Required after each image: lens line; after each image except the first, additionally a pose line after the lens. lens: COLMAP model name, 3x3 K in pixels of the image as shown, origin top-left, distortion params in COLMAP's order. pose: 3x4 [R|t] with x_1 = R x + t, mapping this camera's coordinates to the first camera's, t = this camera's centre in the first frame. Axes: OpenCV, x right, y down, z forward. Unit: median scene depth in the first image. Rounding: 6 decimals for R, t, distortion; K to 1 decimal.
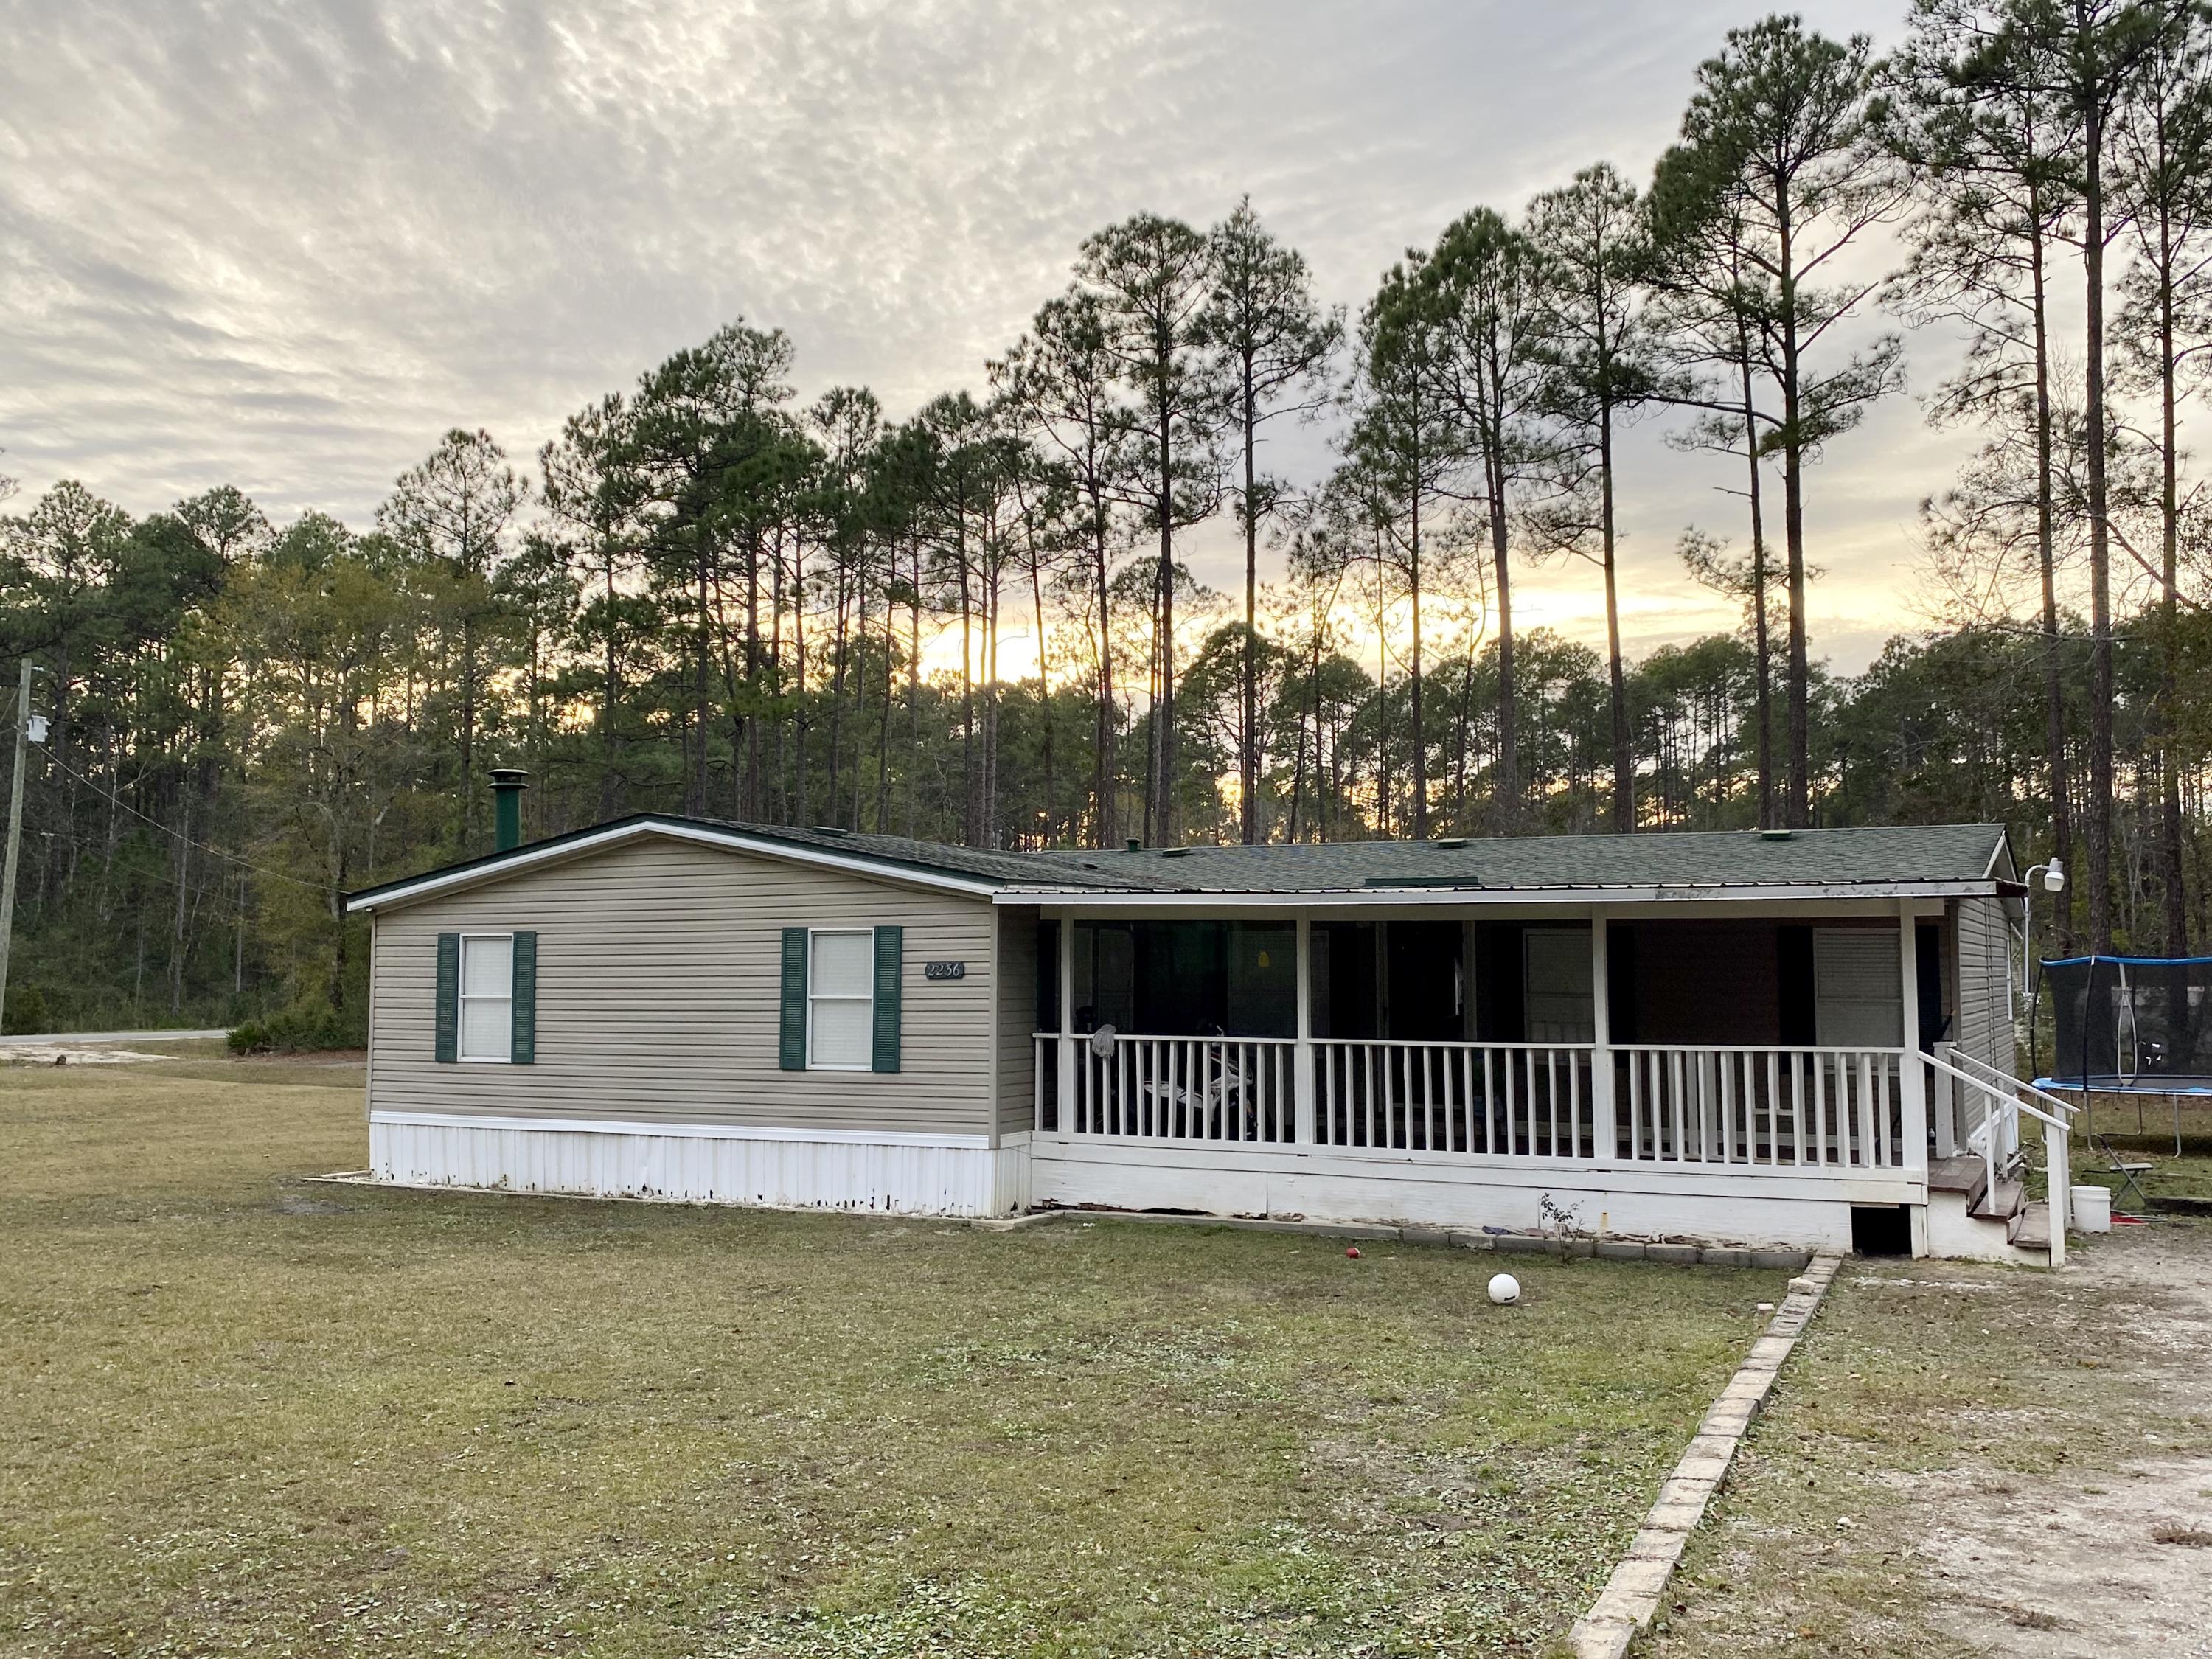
lens RADIAL K [[1935.6, 0, 1154.6], [0, 1935.6, 812.8], [0, 0, 1]] dist [0.020922, 0.003071]
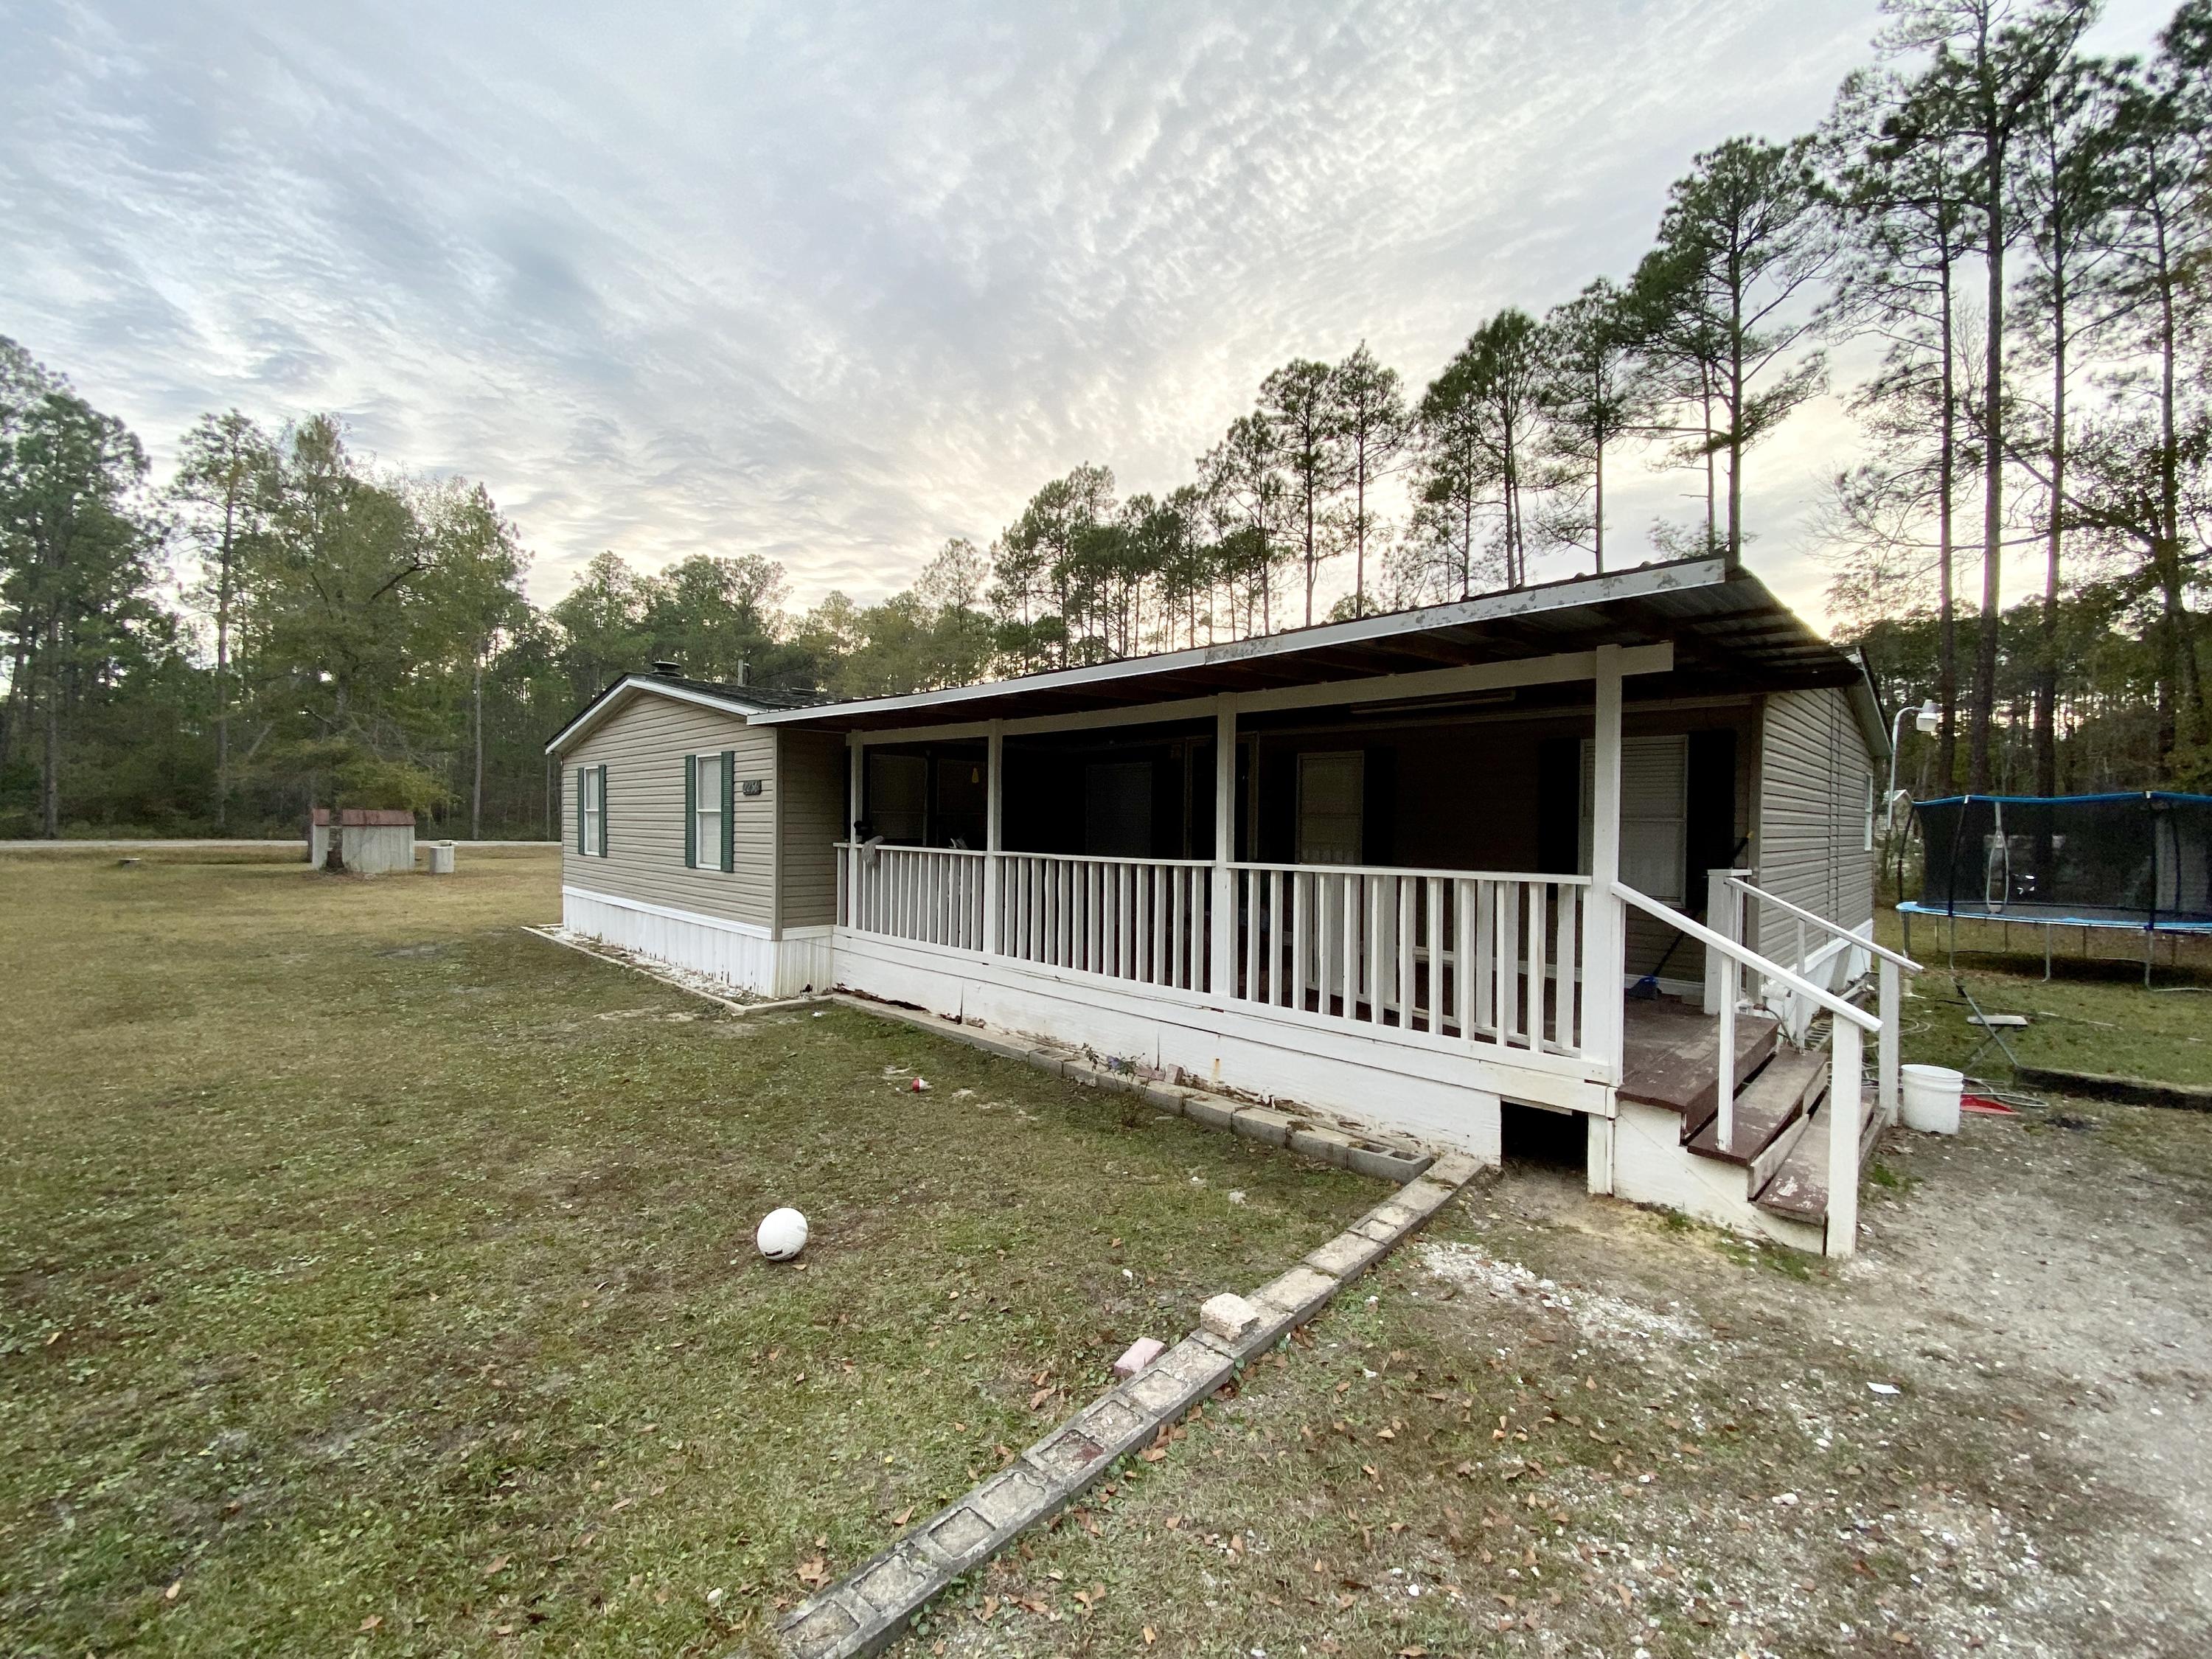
lens RADIAL K [[911.8, 0, 1101.9], [0, 911.8, 834.0], [0, 0, 1]] dist [-0.008965, -0.006055]
pose [[0.949279, 0.014592, -0.314096, 0.105026], [0.015057, 0.995667, 0.091763, 0.024791], [0.314074, -0.091838, 0.944946, 0.214129]]
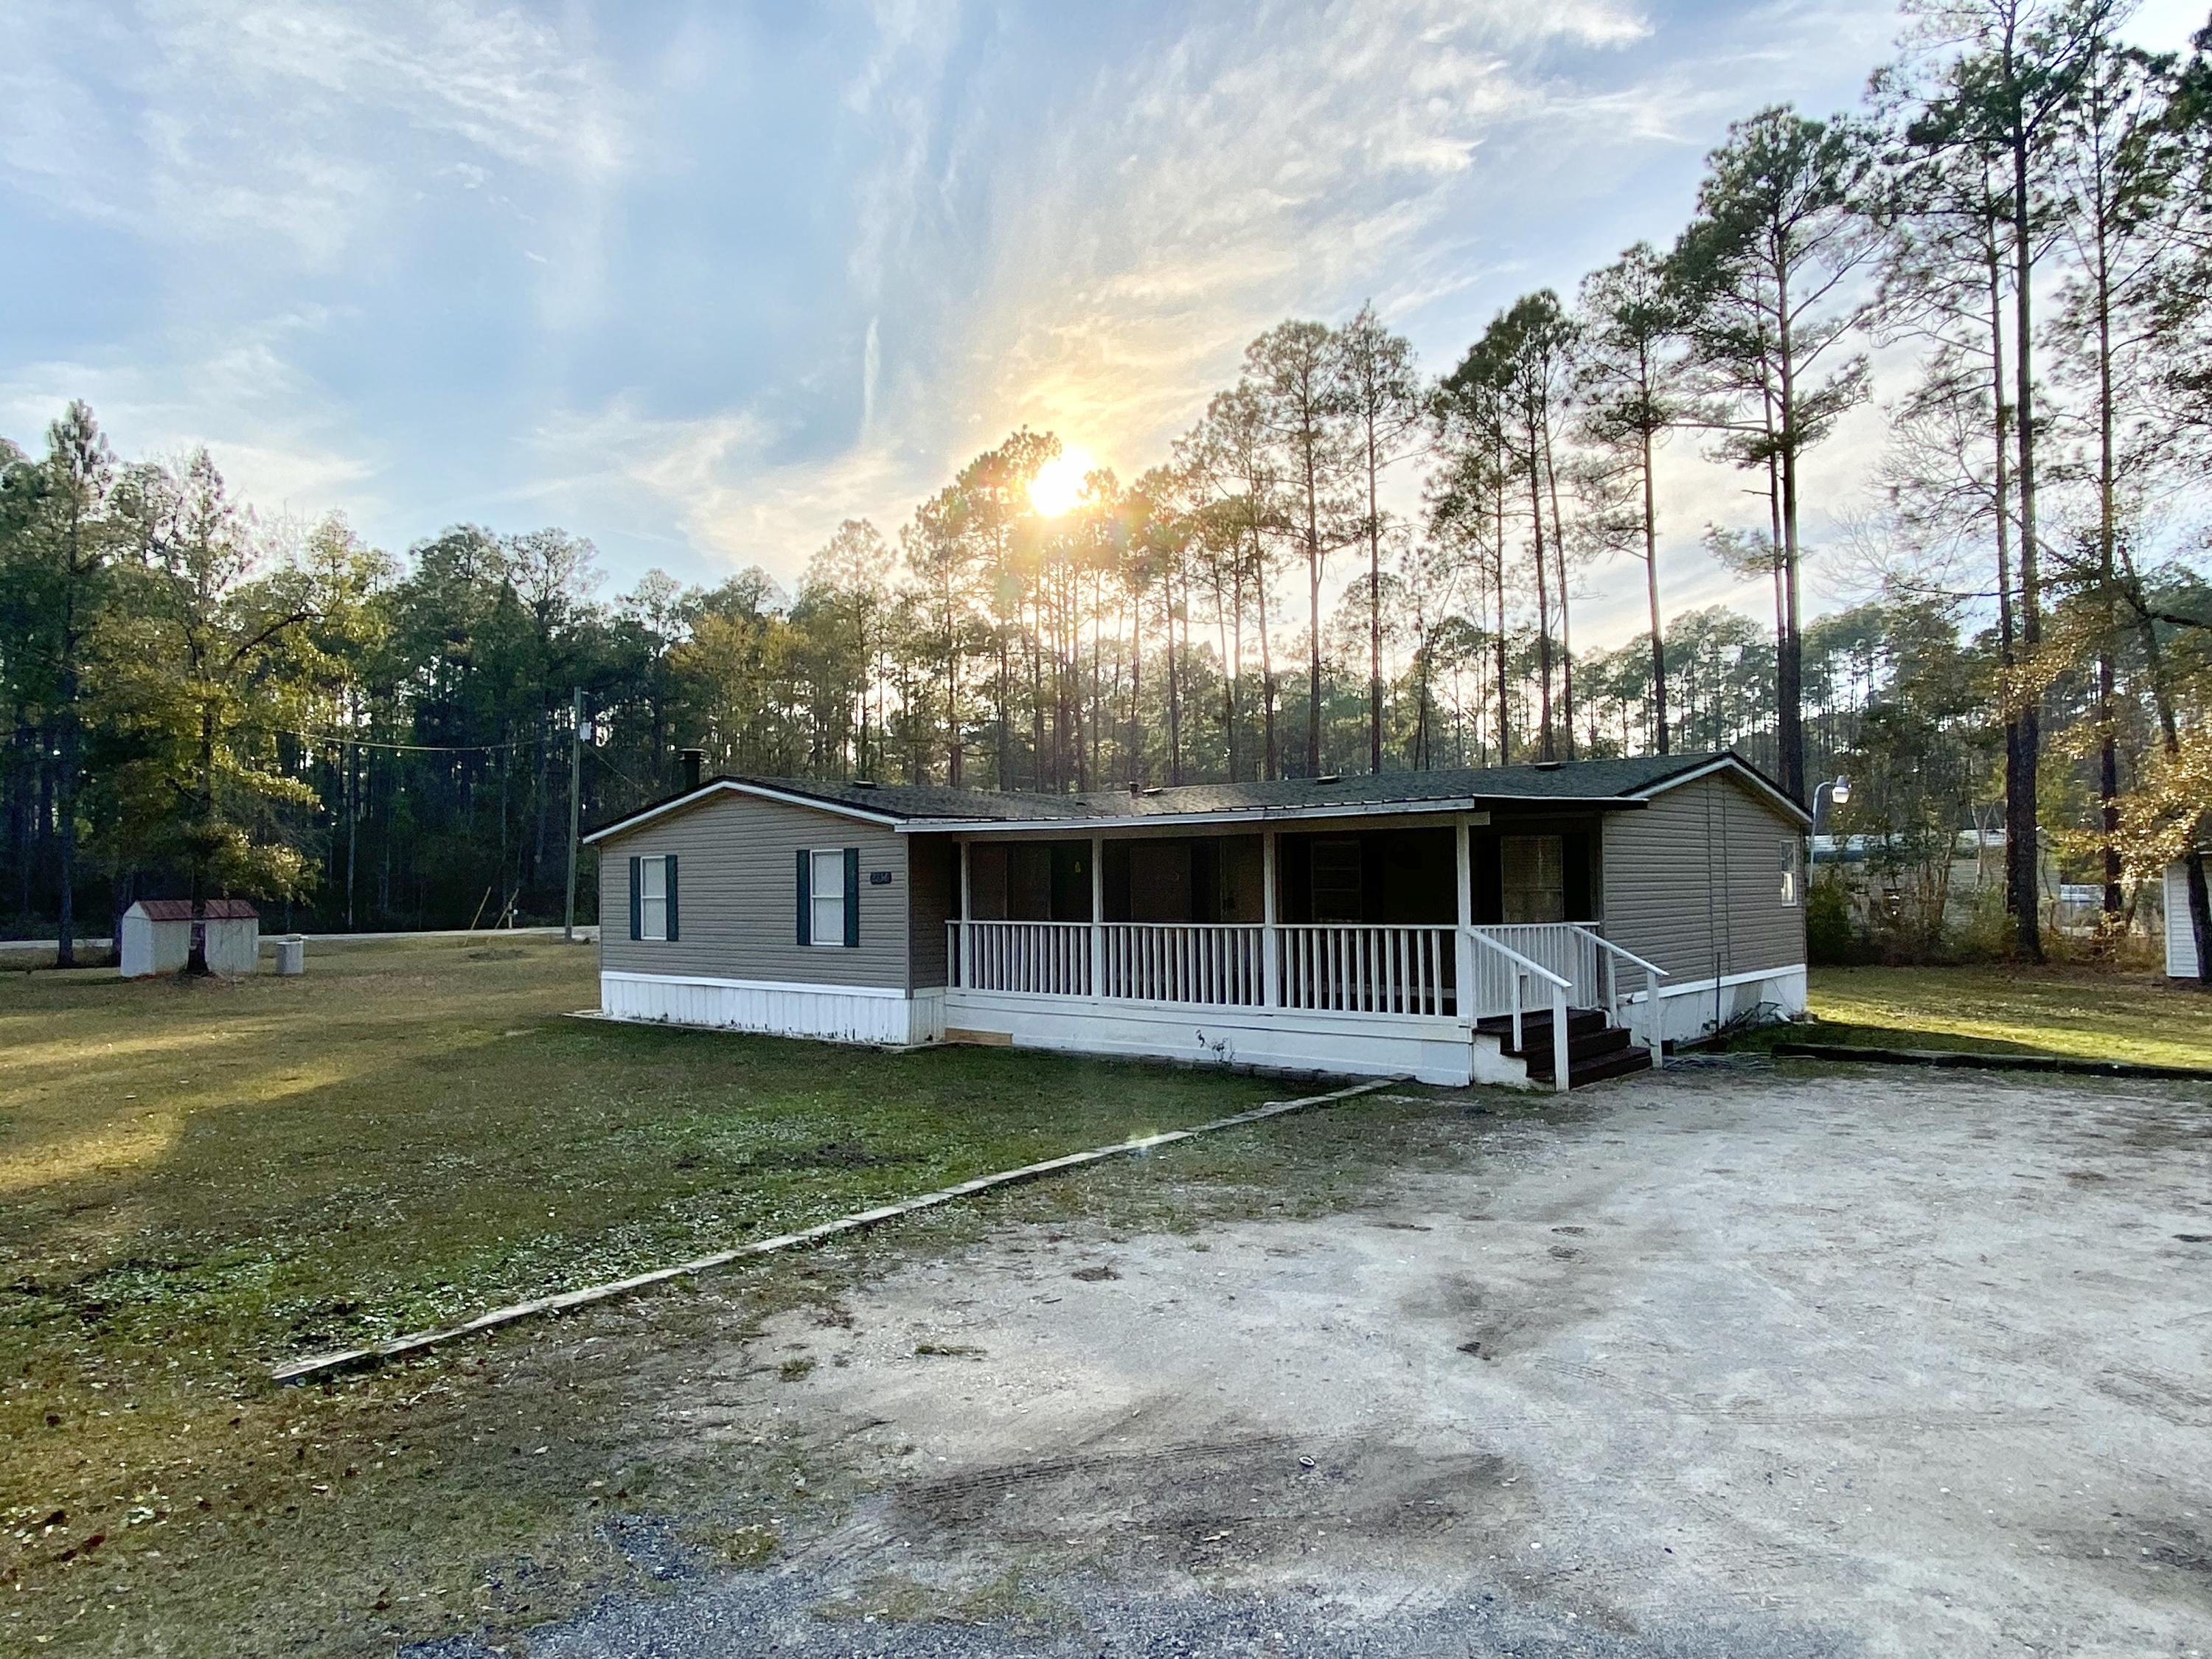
lens RADIAL K [[1390.3, 0, 1103.5], [0, 1390.3, 831.8], [0, 0, 1]] dist [0.002933, -0.003751]
pose [[0.968229, -0.021162, -0.249168, 0.125580], [0.032750, 0.998562, 0.042452, 0.003159], [0.247911, -0.049263, 0.967529, 0.009747]]
